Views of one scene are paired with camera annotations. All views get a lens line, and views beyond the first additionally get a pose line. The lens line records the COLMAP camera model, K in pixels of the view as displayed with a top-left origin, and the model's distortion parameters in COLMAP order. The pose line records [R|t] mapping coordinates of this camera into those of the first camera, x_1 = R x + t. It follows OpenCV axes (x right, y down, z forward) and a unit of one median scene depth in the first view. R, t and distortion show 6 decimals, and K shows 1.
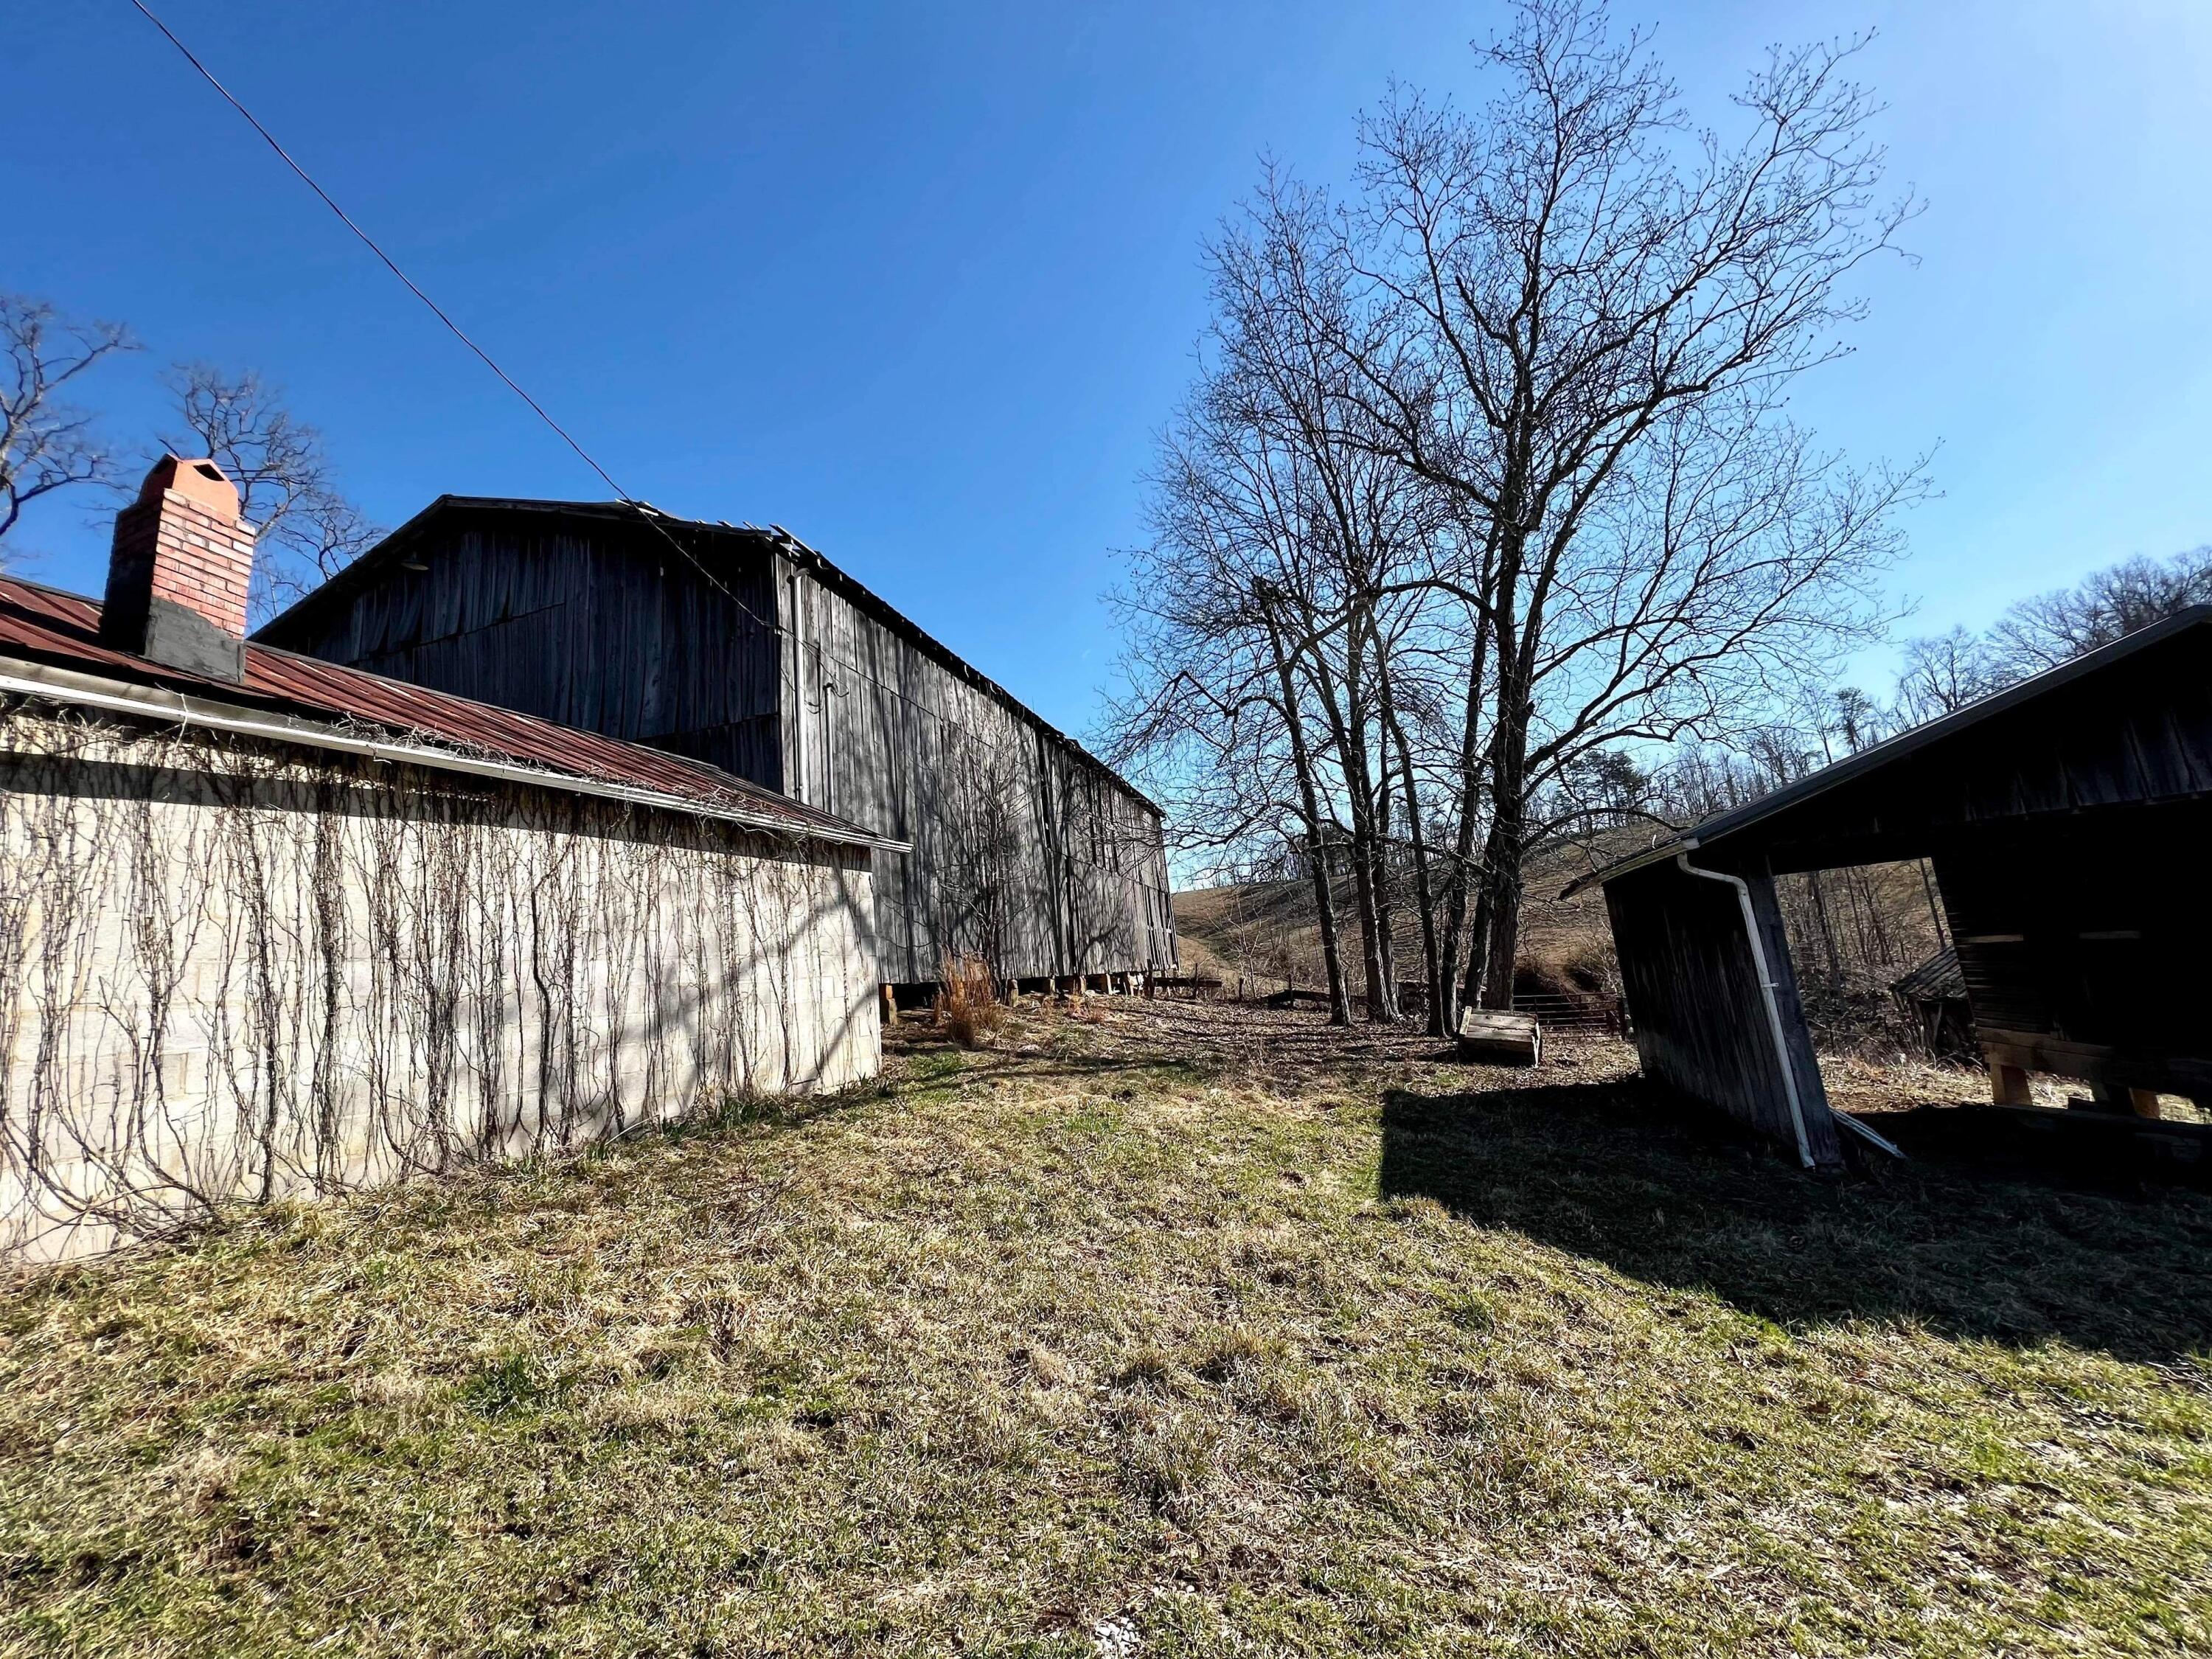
lens RADIAL K [[883.2, 0, 1099.3], [0, 883.2, 826.1], [0, 0, 1]] dist [0.000782, -0.000140]
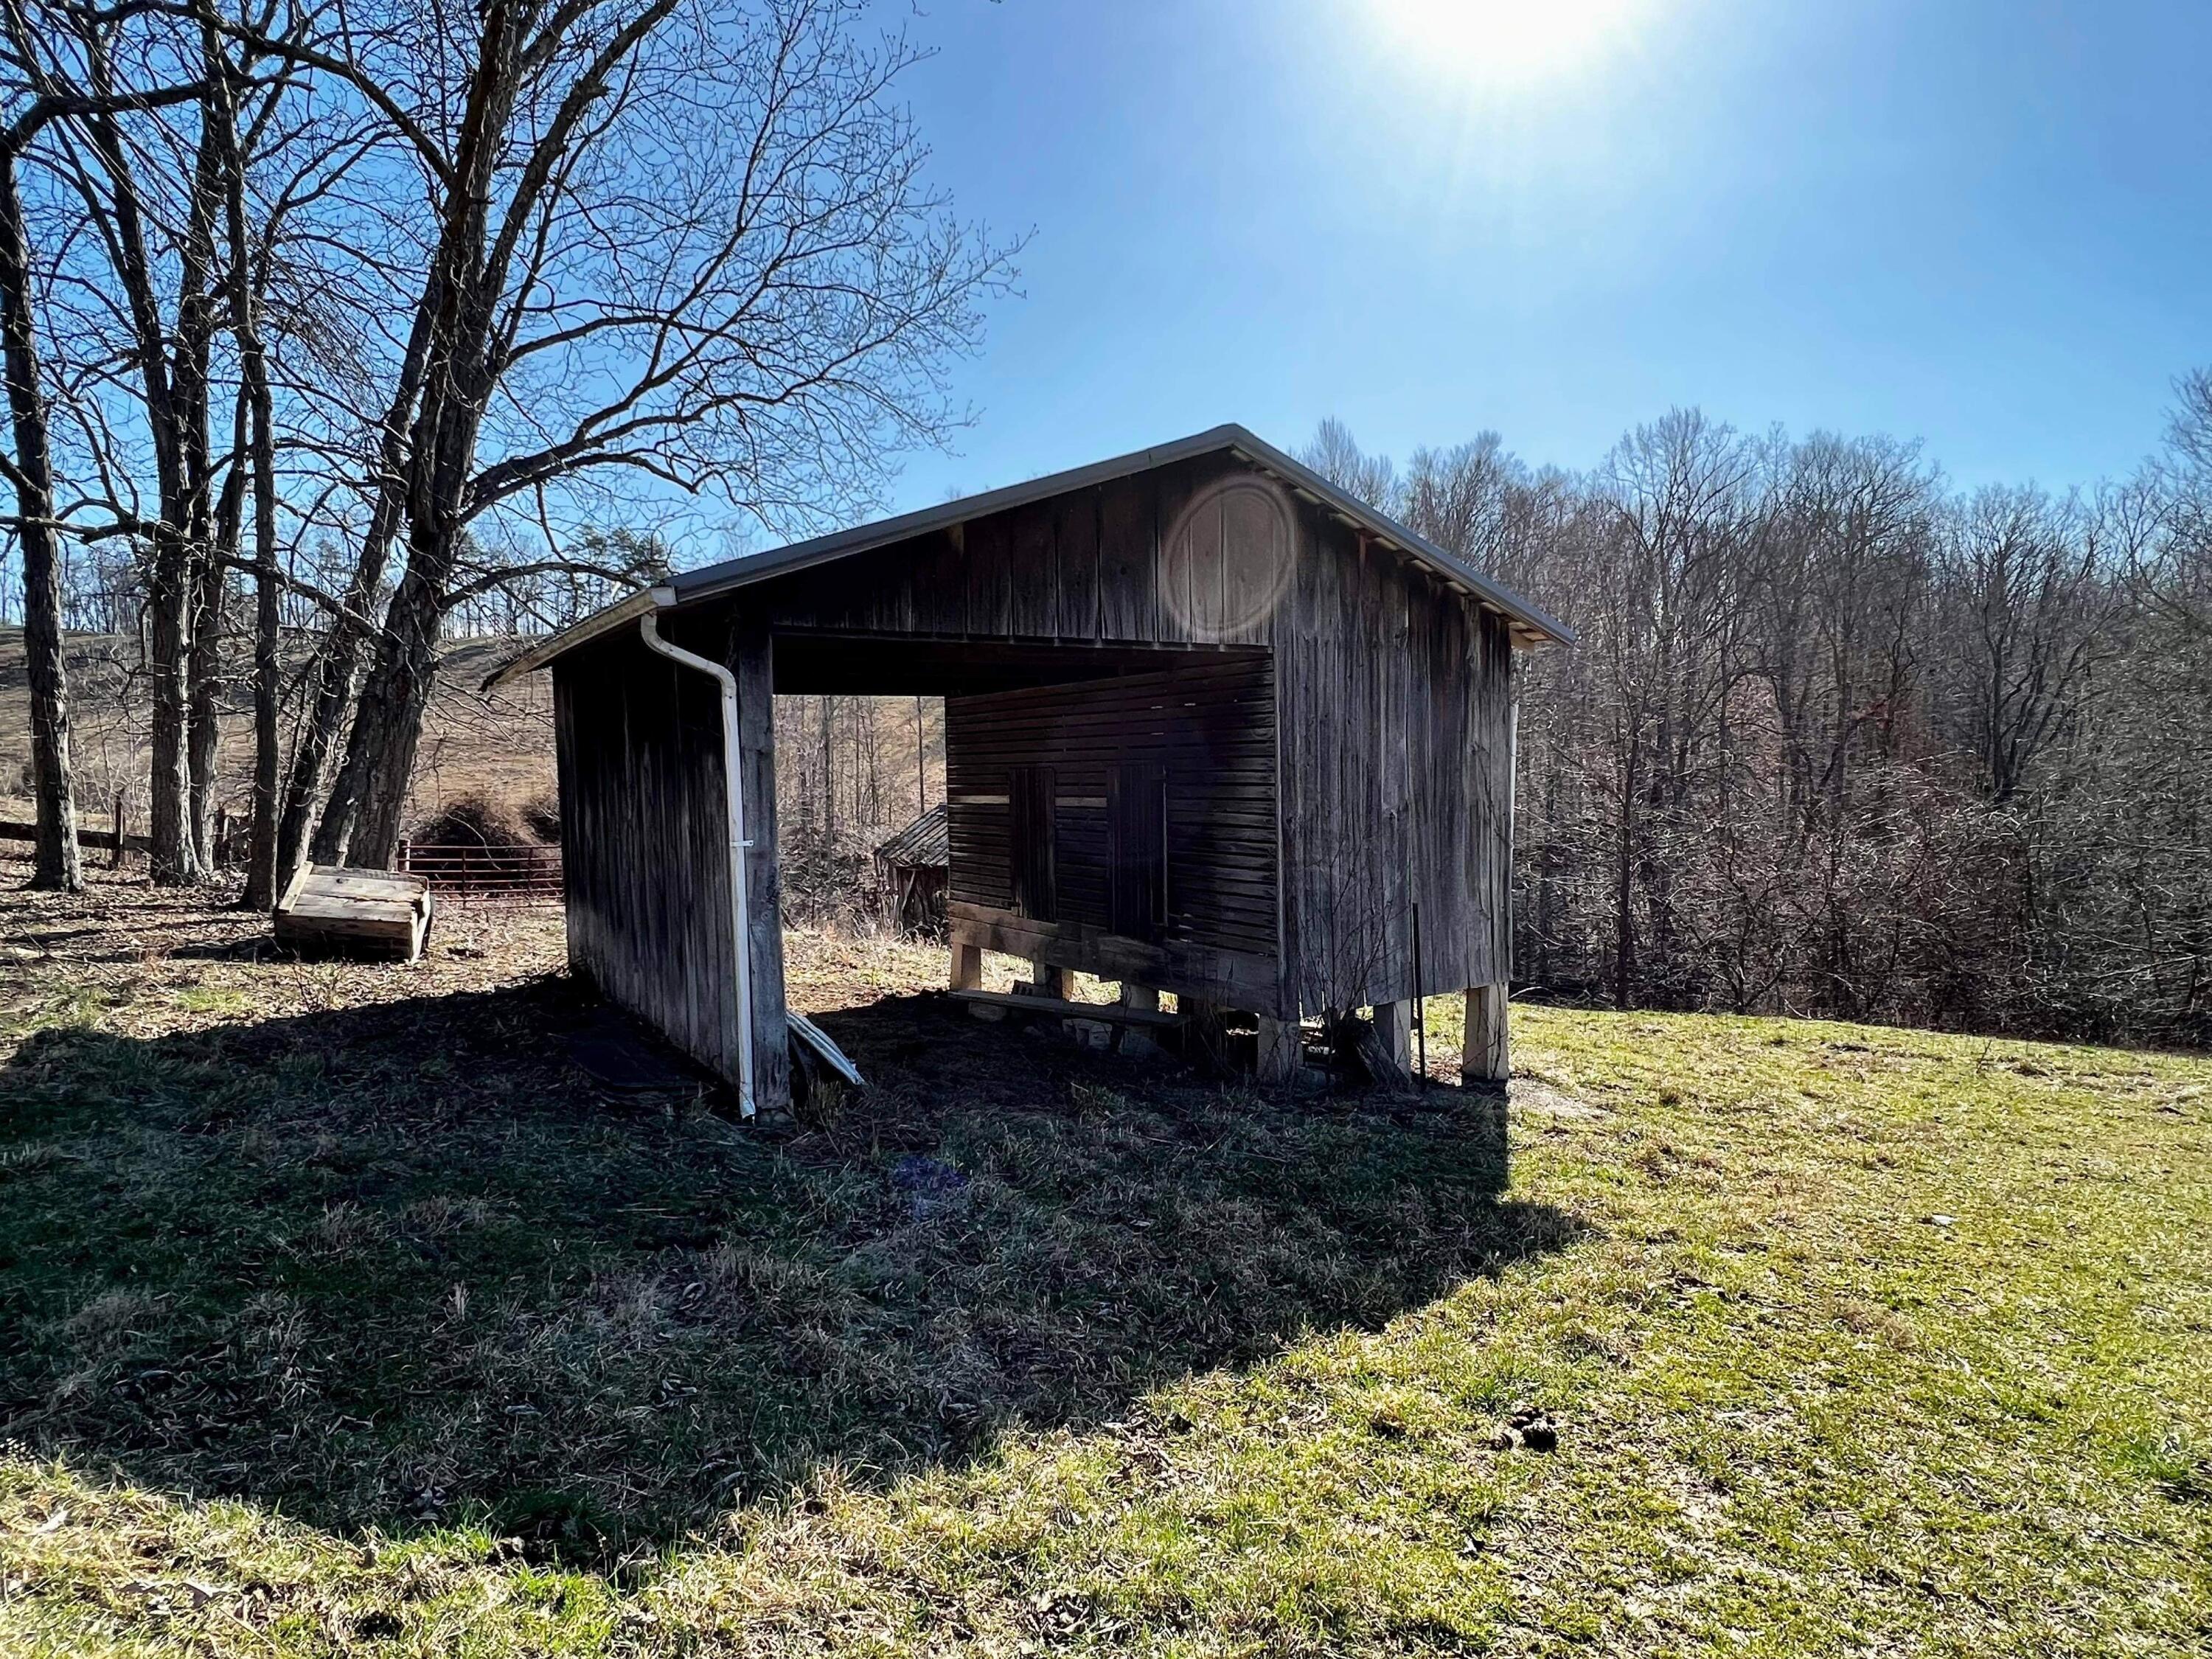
lens RADIAL K [[1207.8, 0, 1103.6], [0, 1207.8, 834.1], [0, 0, 1]] dist [0.000946, 0.000676]
pose [[0.611891, 0.042146, 0.789818, 0.139646], [-0.182348, 0.979196, 0.089019, 0.029449], [-0.769635, -0.198492, 0.606846, 0.165477]]
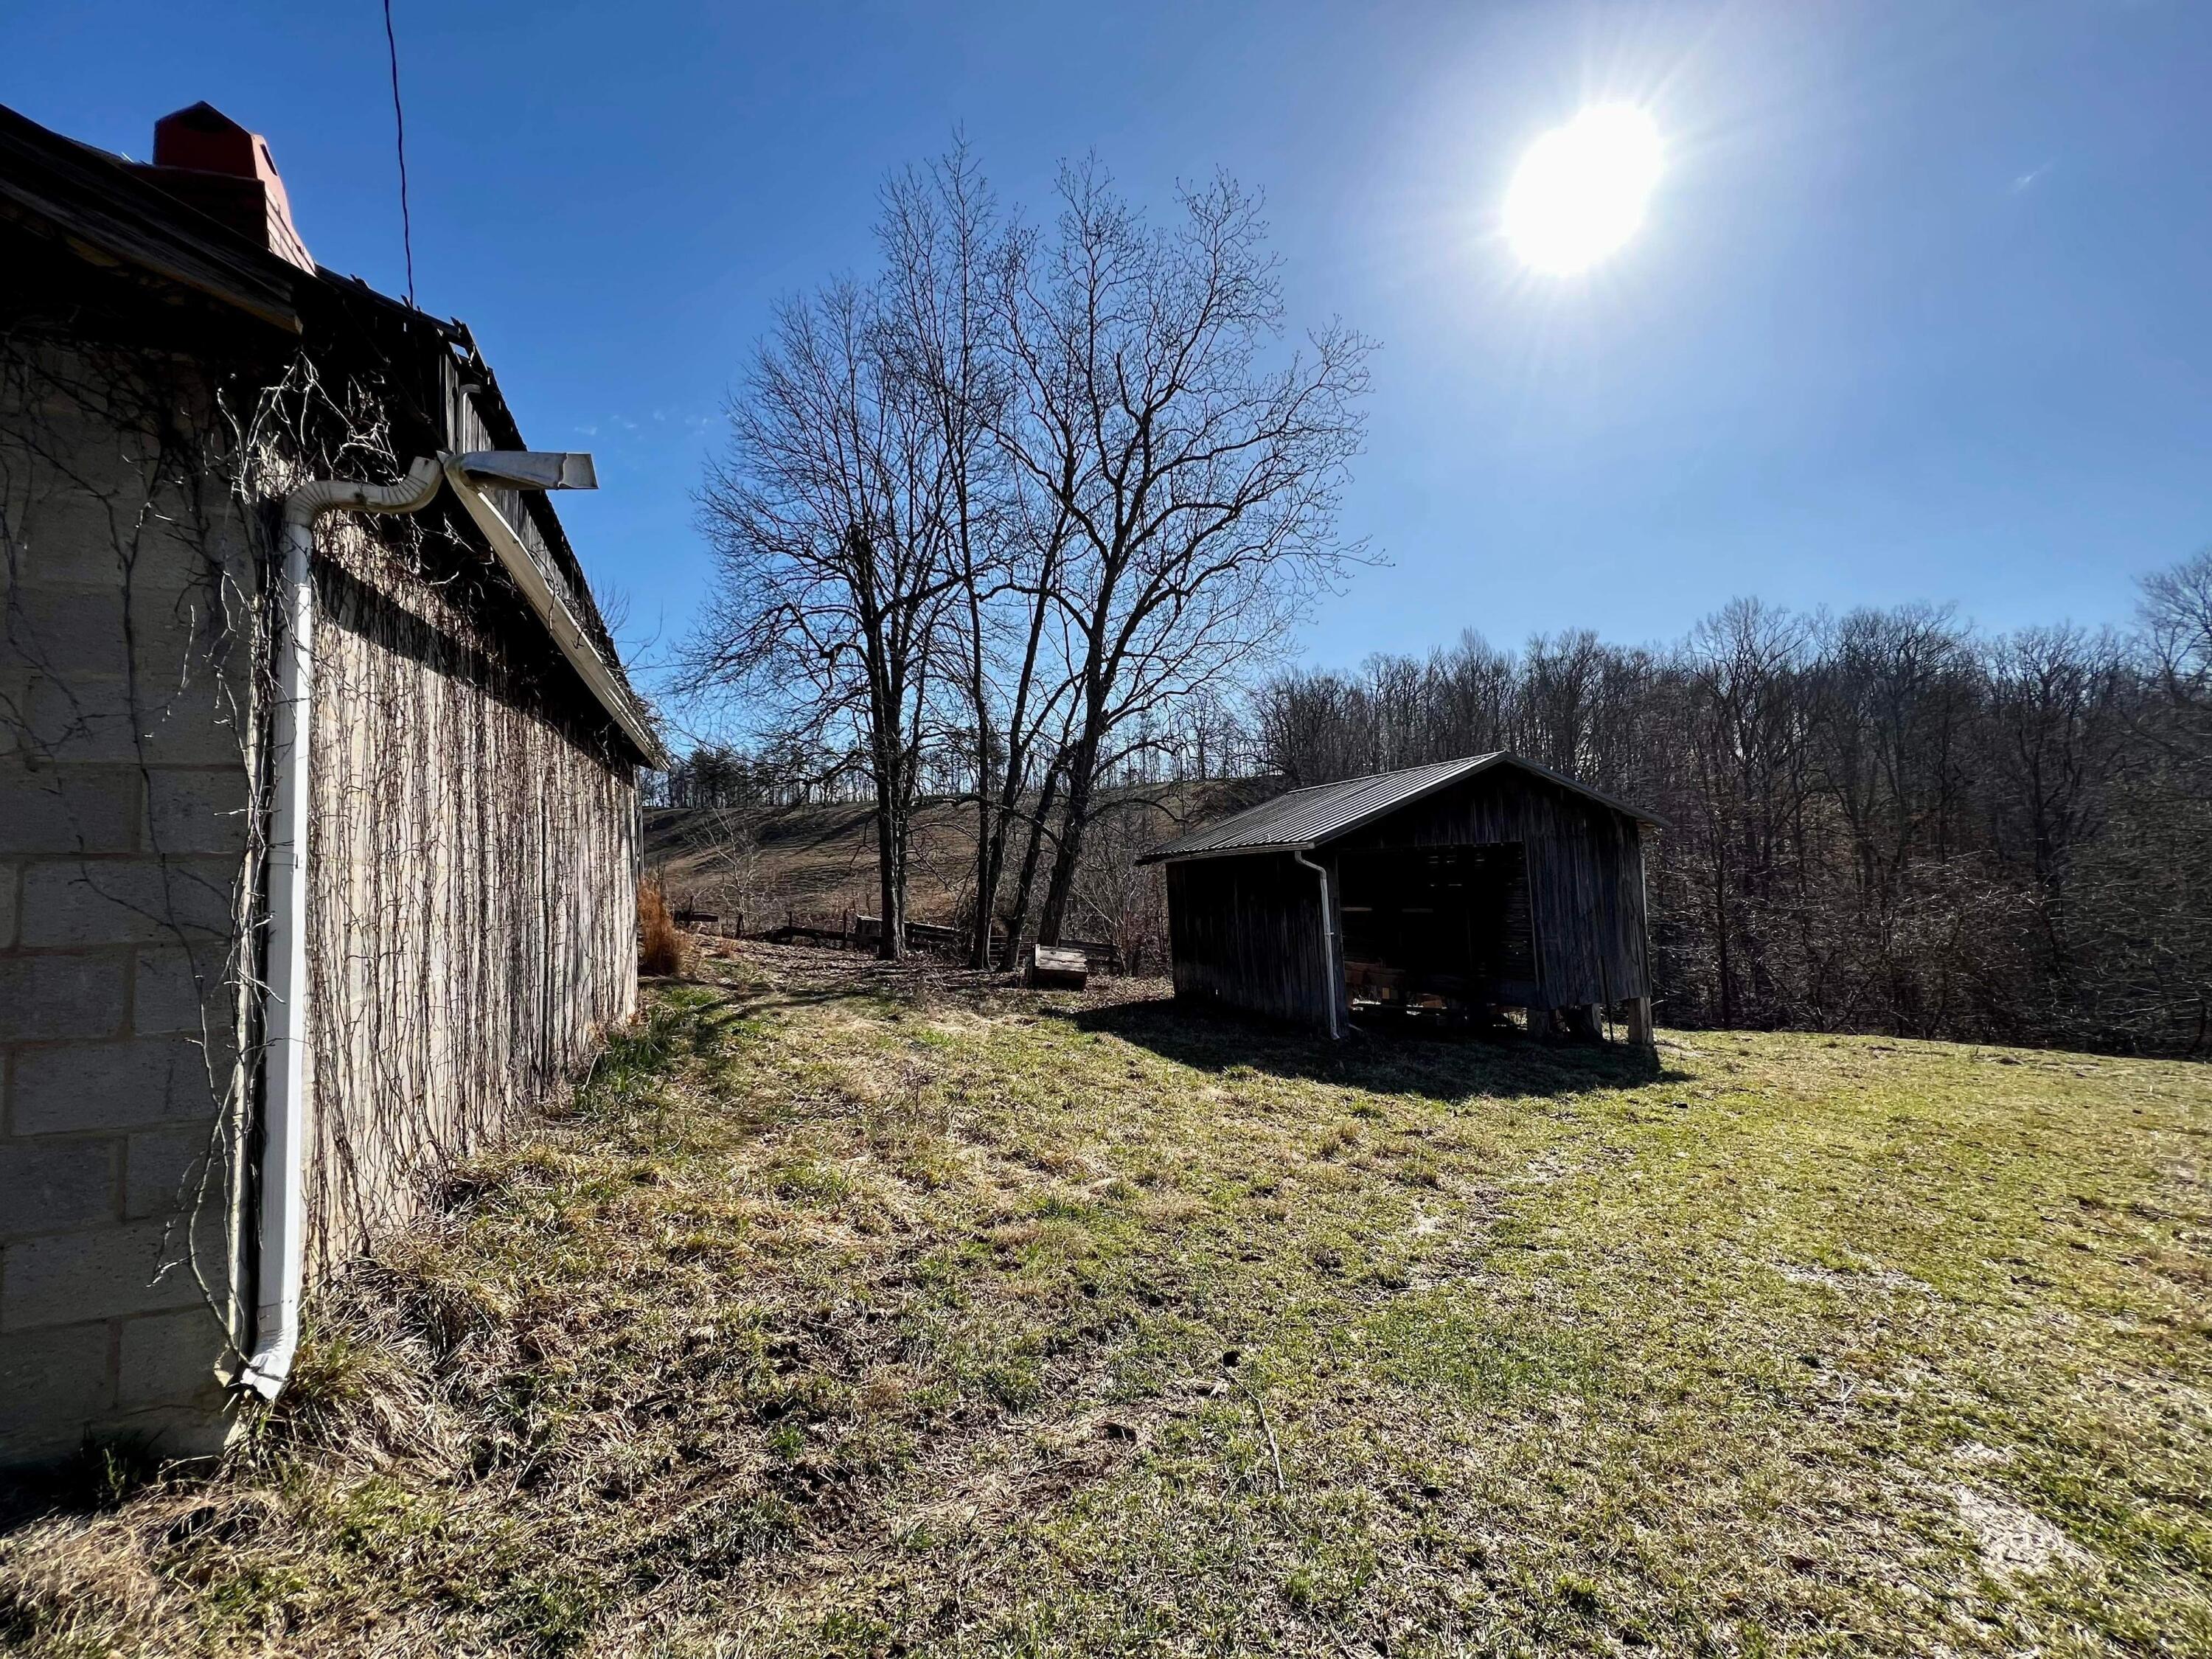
lens RADIAL K [[883.2, 0, 1099.3], [0, 883.2, 826.1], [0, 0, 1]] dist [0.000782, -0.000140]
pose [[0.764196, 0.097759, 0.637533, -0.383936], [-0.141339, 0.989804, 0.017644, 0.006880], [-0.629308, -0.103592, 0.770221, 0.006901]]
